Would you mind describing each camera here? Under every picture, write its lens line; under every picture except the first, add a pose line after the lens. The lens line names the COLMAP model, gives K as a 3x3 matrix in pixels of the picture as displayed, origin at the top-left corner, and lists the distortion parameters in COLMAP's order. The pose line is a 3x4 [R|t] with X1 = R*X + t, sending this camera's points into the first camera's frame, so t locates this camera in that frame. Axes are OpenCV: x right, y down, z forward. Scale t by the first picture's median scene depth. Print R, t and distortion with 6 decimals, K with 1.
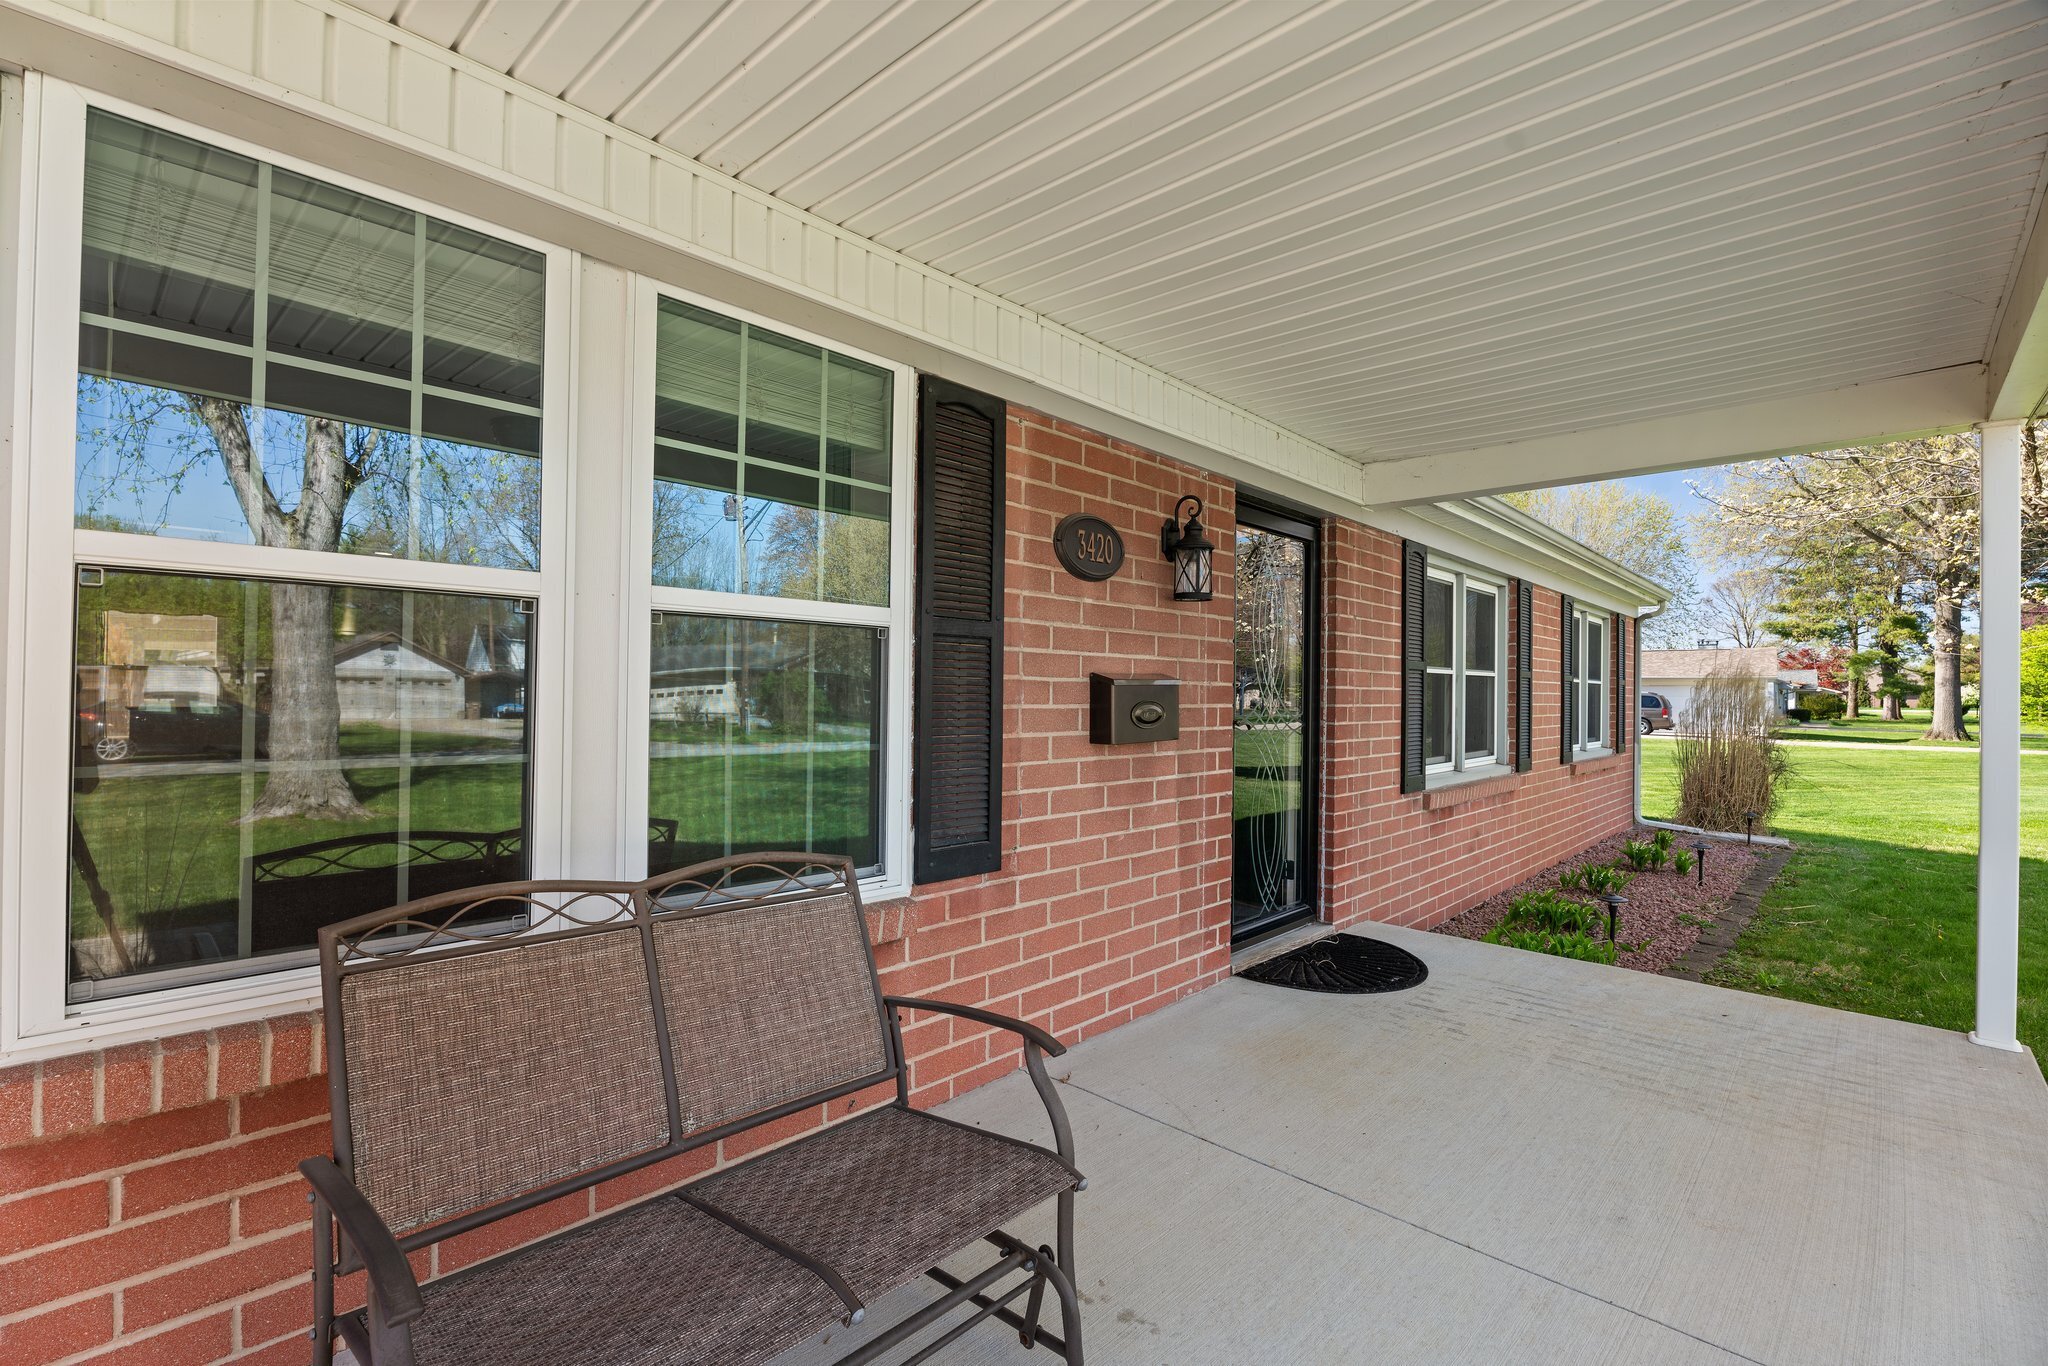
lens RADIAL K [[923.0, 0, 1023.2], [0, 923.0, 683.4], [0, 0, 1]] dist [0.003062, 0.000138]
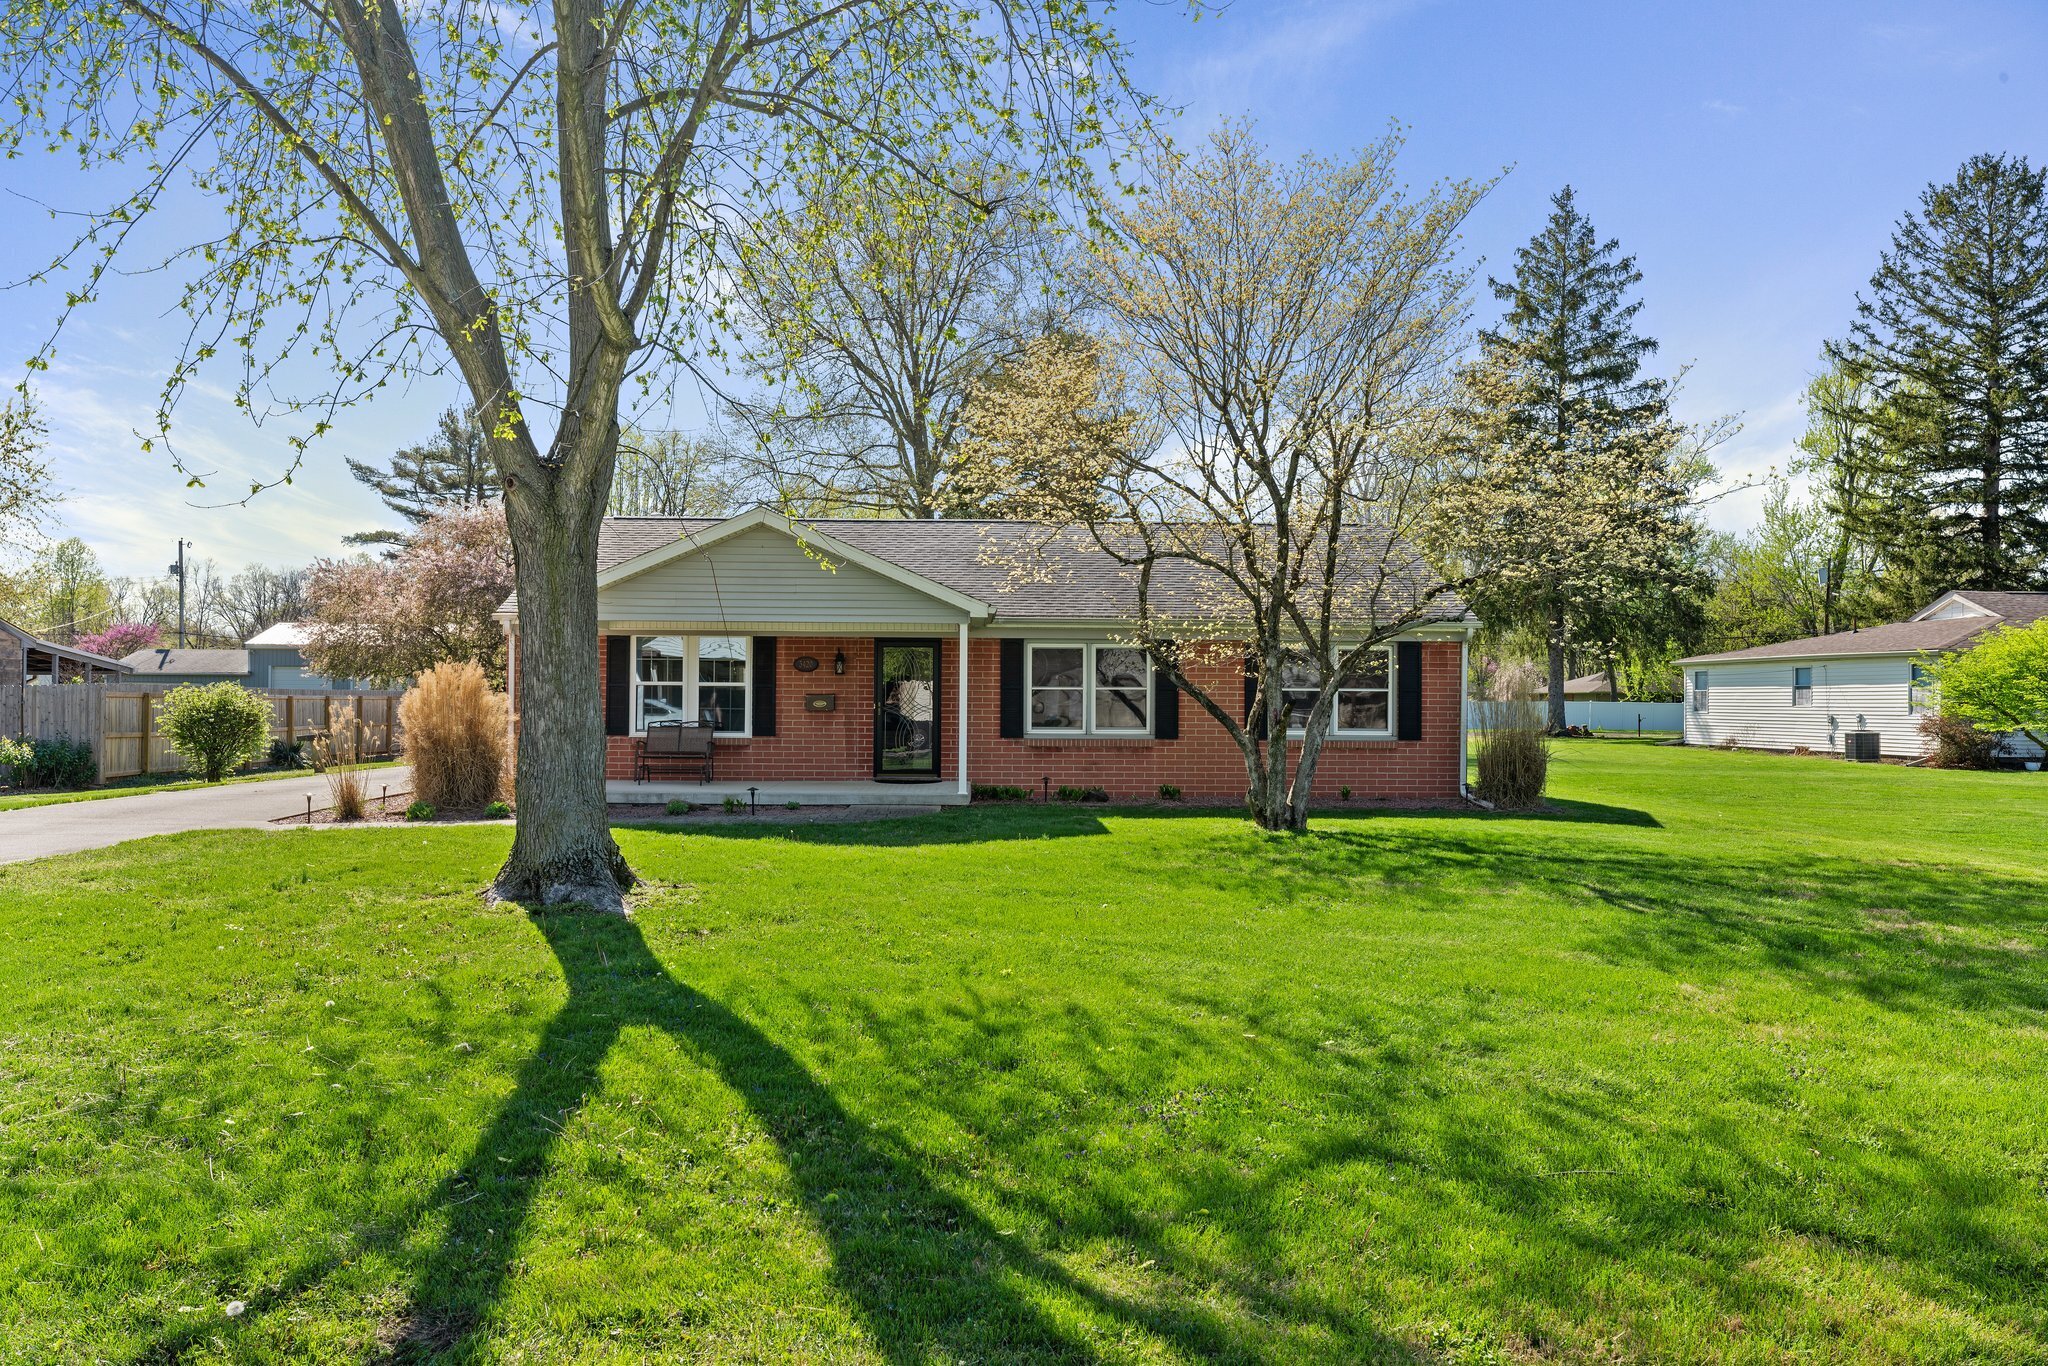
lens RADIAL K [[1457.7, 0, 1021.3], [0, 1457.7, 689.4], [0, 0, 1]] dist [0.008046, 0.002694]
pose [[0.702191, -0.017089, -0.711783, 5.673358], [0.011162, 0.999853, -0.012994, 0.068932], [0.711901, 0.001179, 0.702279, -3.078101]]
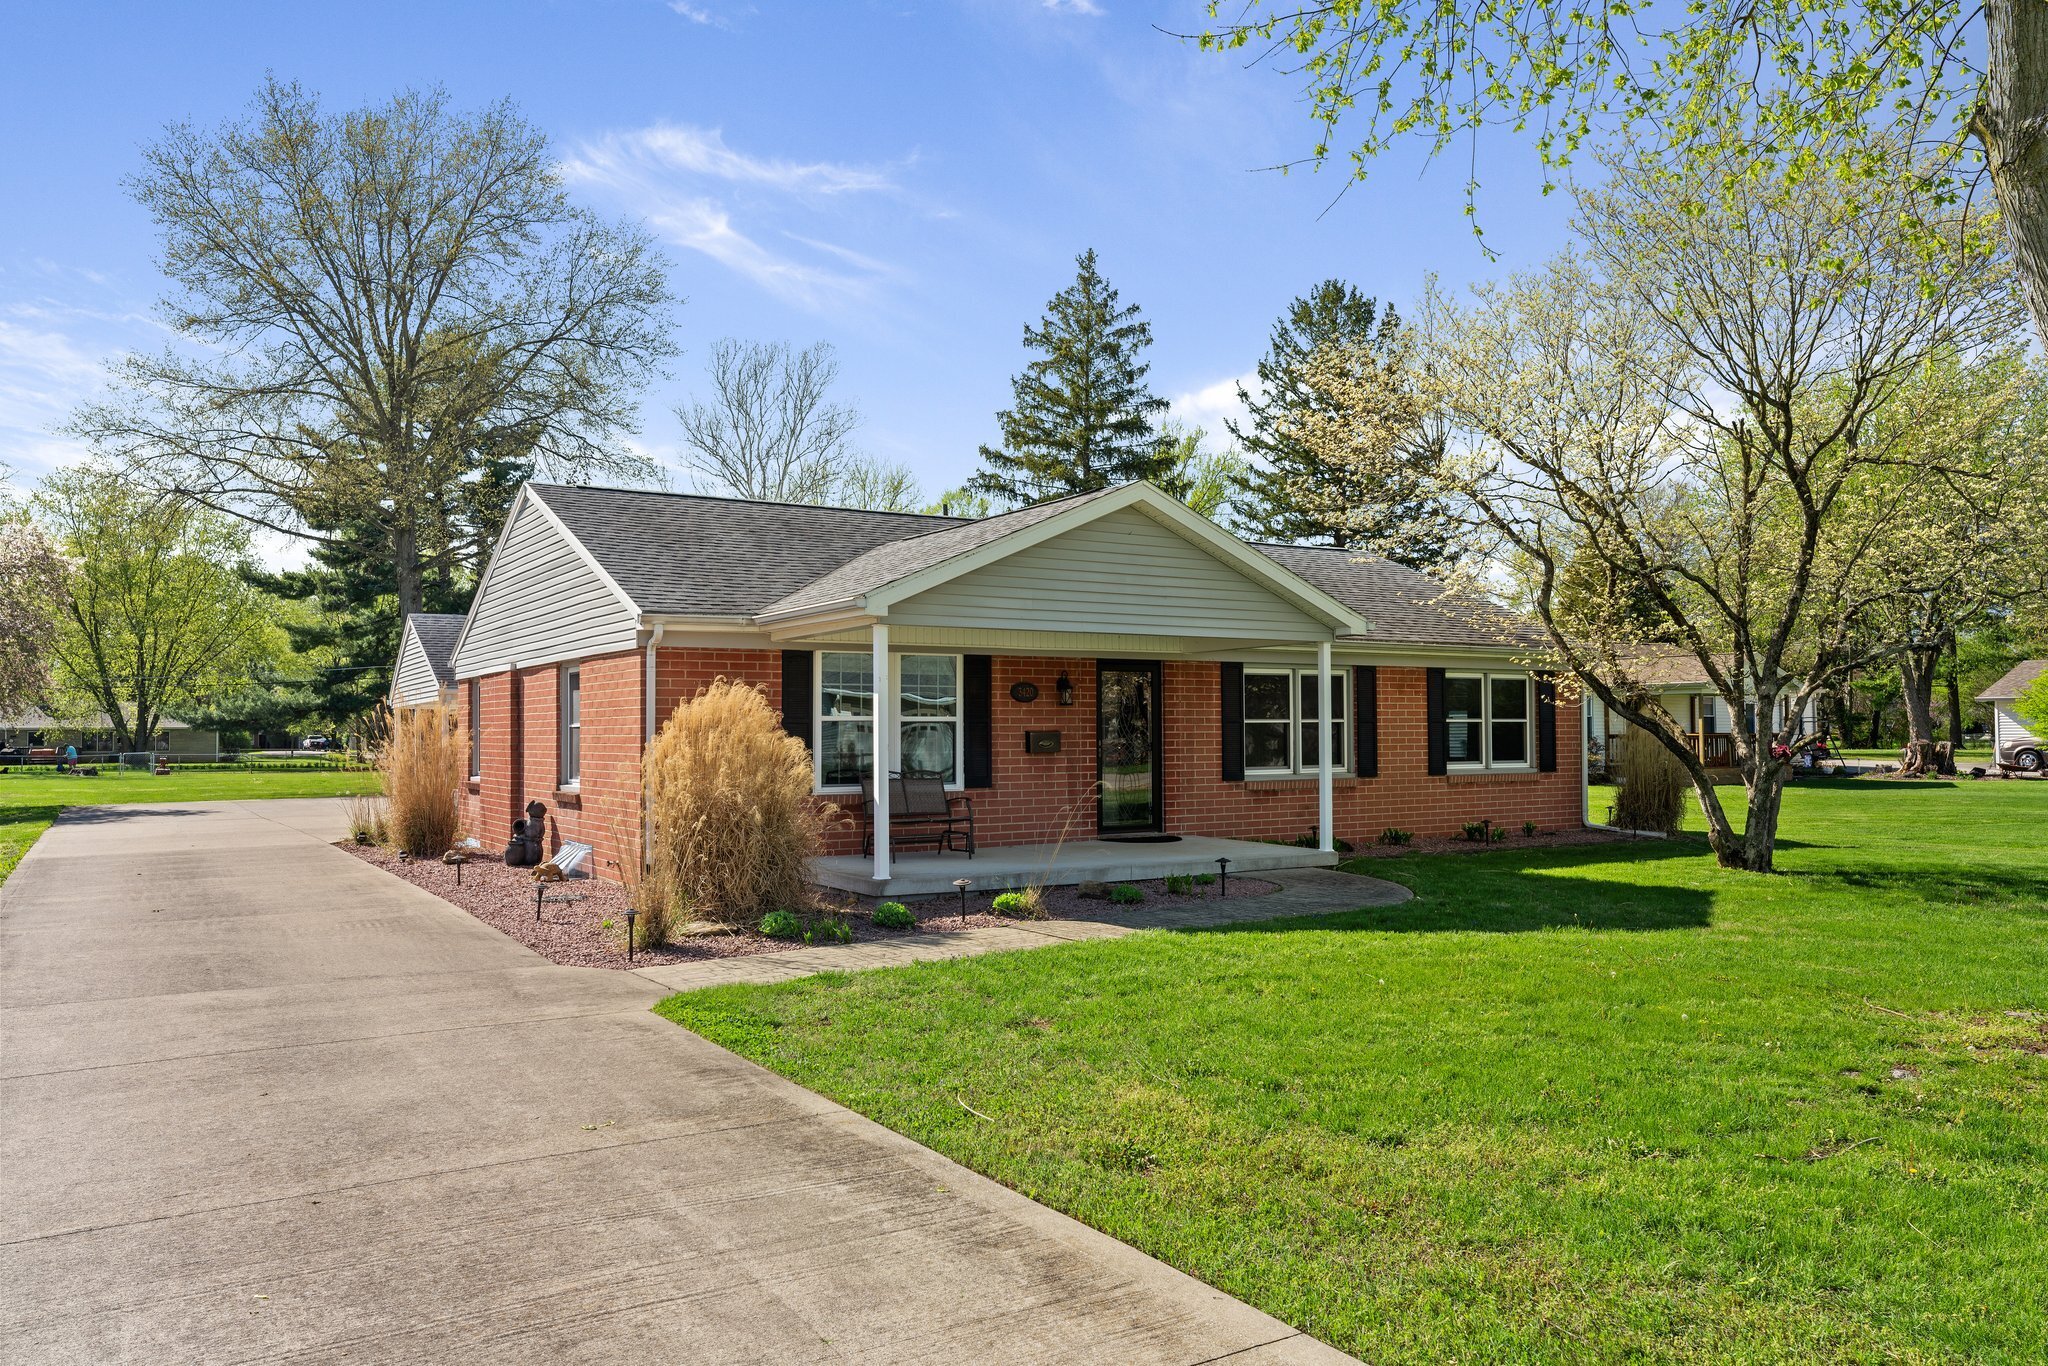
lens RADIAL K [[1424.0, 0, 1023.0], [0, 1424.0, 684.3], [0, 0, 1]] dist [-0.007114, 0.011239]
pose [[0.965073, -0.029624, -0.260301, 1.404374], [0.022881, 0.999321, -0.028896, -0.030681], [0.260980, 0.021931, 0.965095, -3.923911]]
